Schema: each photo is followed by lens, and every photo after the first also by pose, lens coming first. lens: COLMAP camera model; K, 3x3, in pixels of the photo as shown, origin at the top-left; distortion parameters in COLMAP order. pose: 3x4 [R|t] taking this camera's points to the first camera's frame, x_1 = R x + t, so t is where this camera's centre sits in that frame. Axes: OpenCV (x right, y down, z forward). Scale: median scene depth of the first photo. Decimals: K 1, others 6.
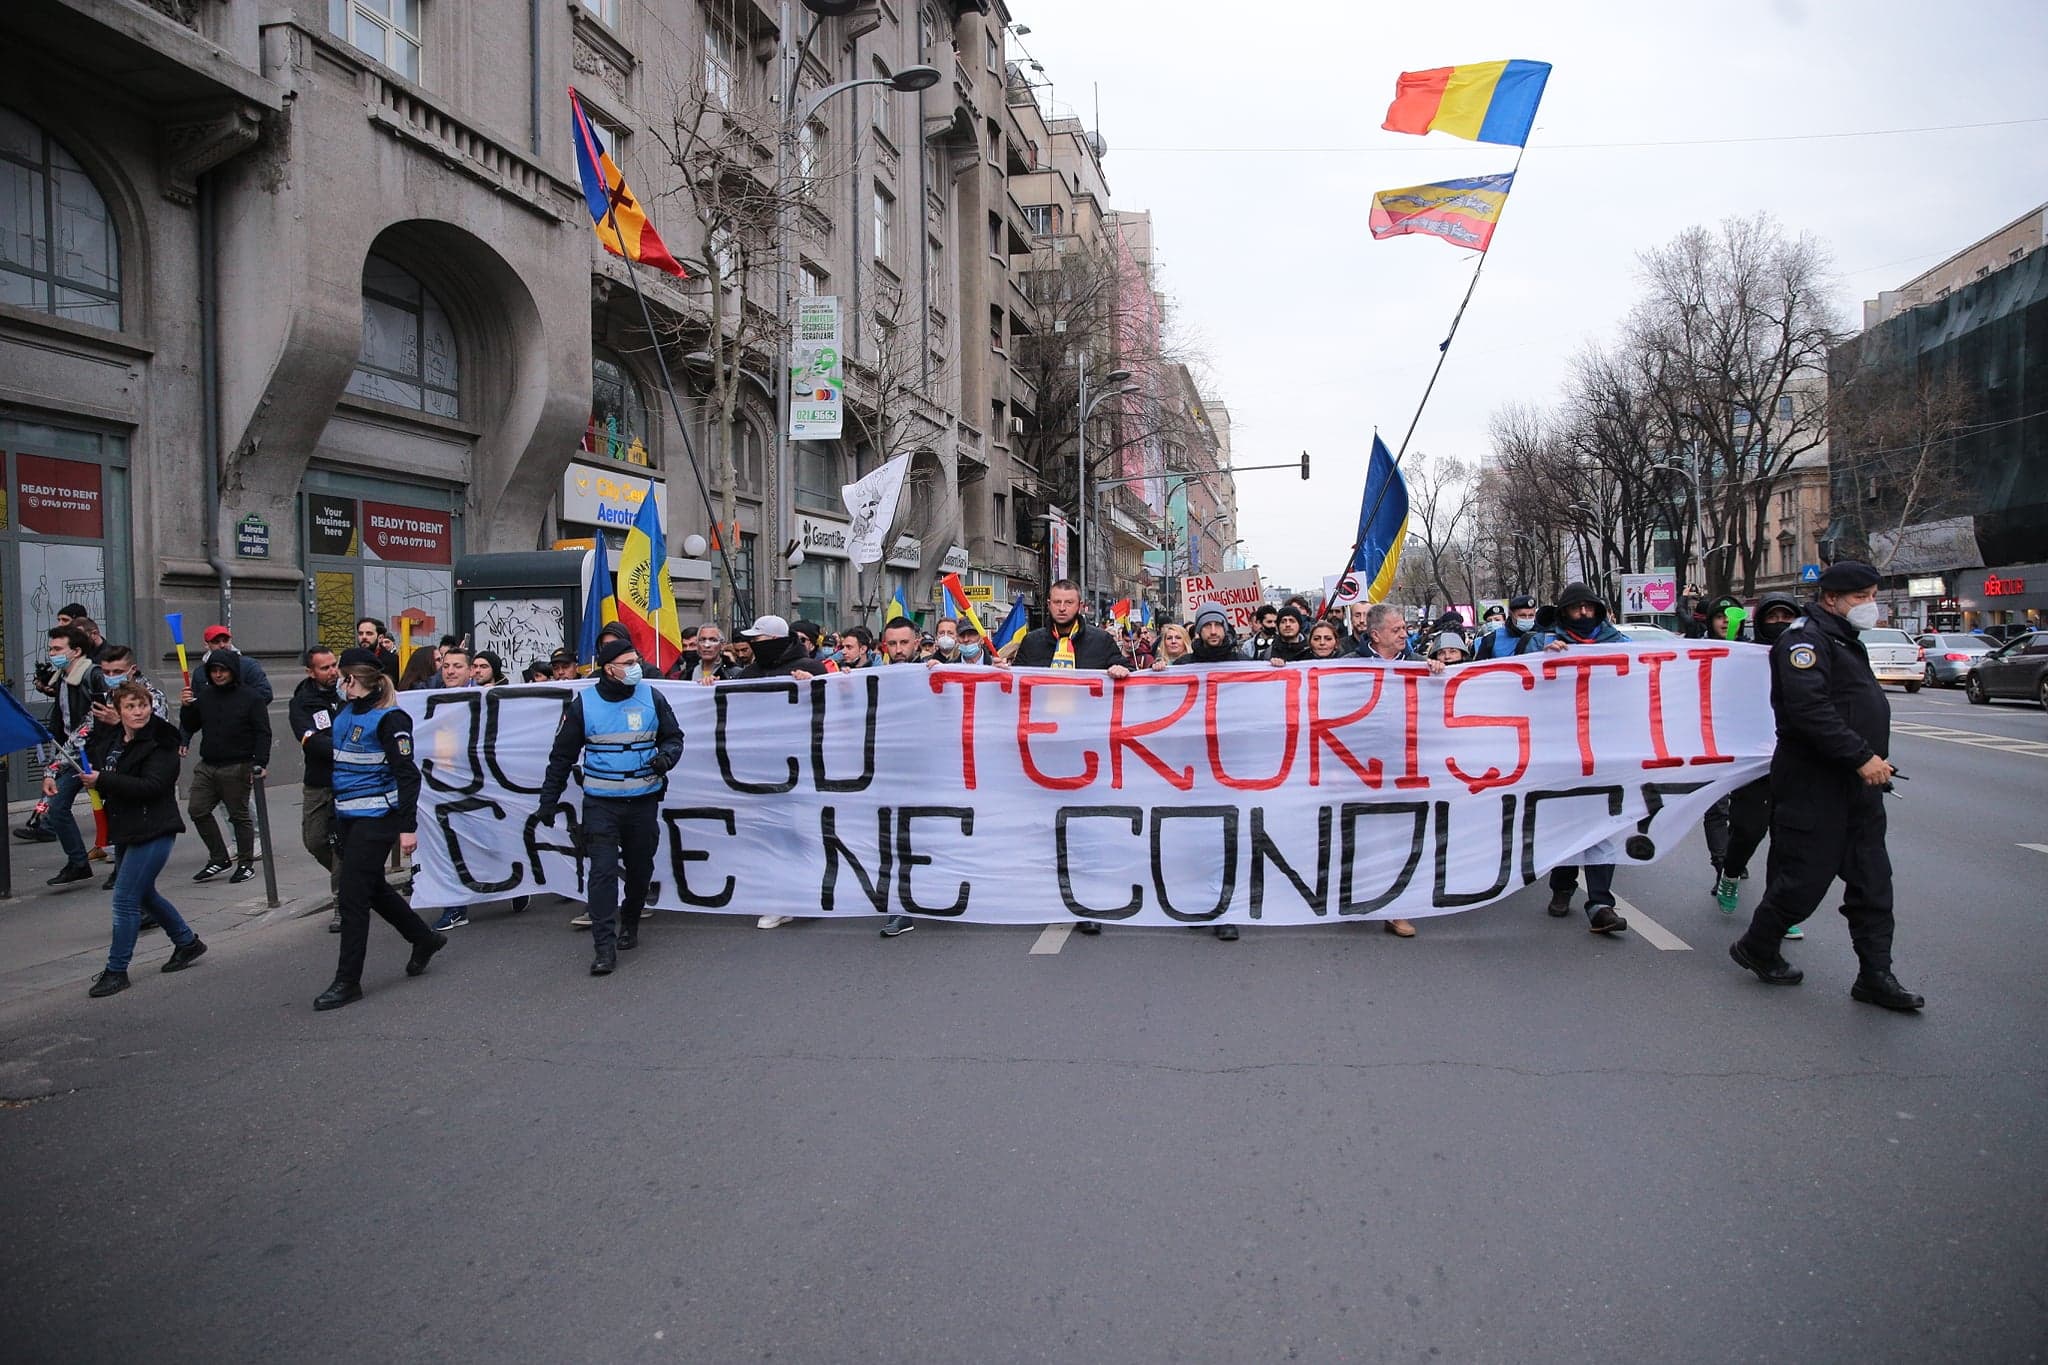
lens RADIAL K [[1377.6, 0, 1024.0], [0, 1377.6, 682.5], [0, 0, 1]] dist [-0.105186, 0.080408]
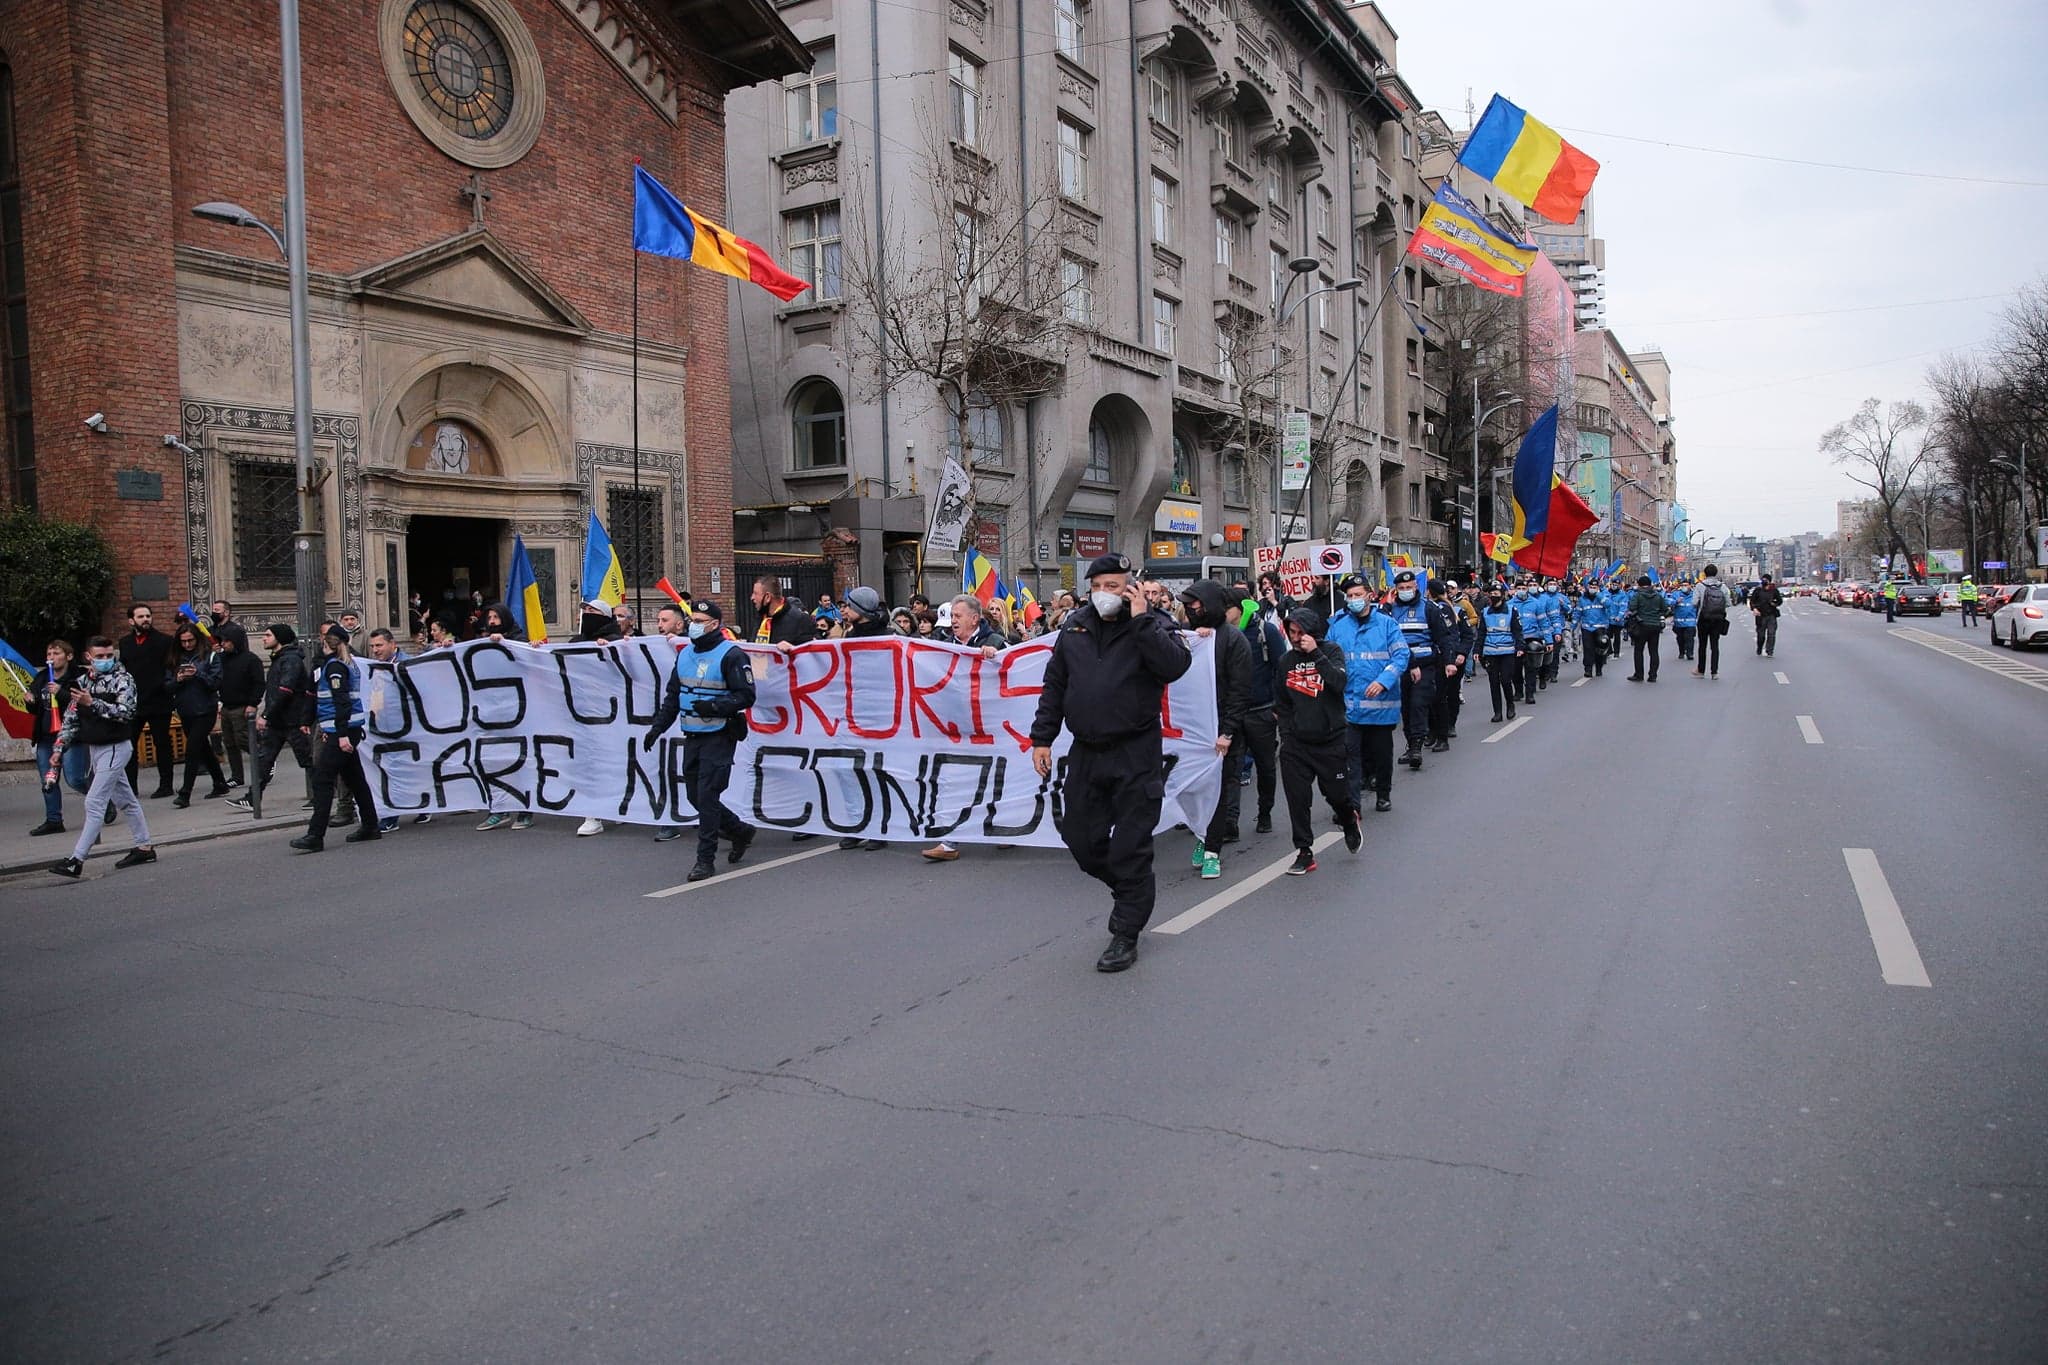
lens RADIAL K [[1377.6, 0, 1024.0], [0, 1377.6, 682.5], [0, 0, 1]] dist [-0.105186, 0.080408]
pose [[0.951857, 0.008685, -0.306419, 0.034950], [0.001095, 0.999496, 0.031728, 0.014271], [0.306540, -0.030536, 0.951368, -0.451325]]
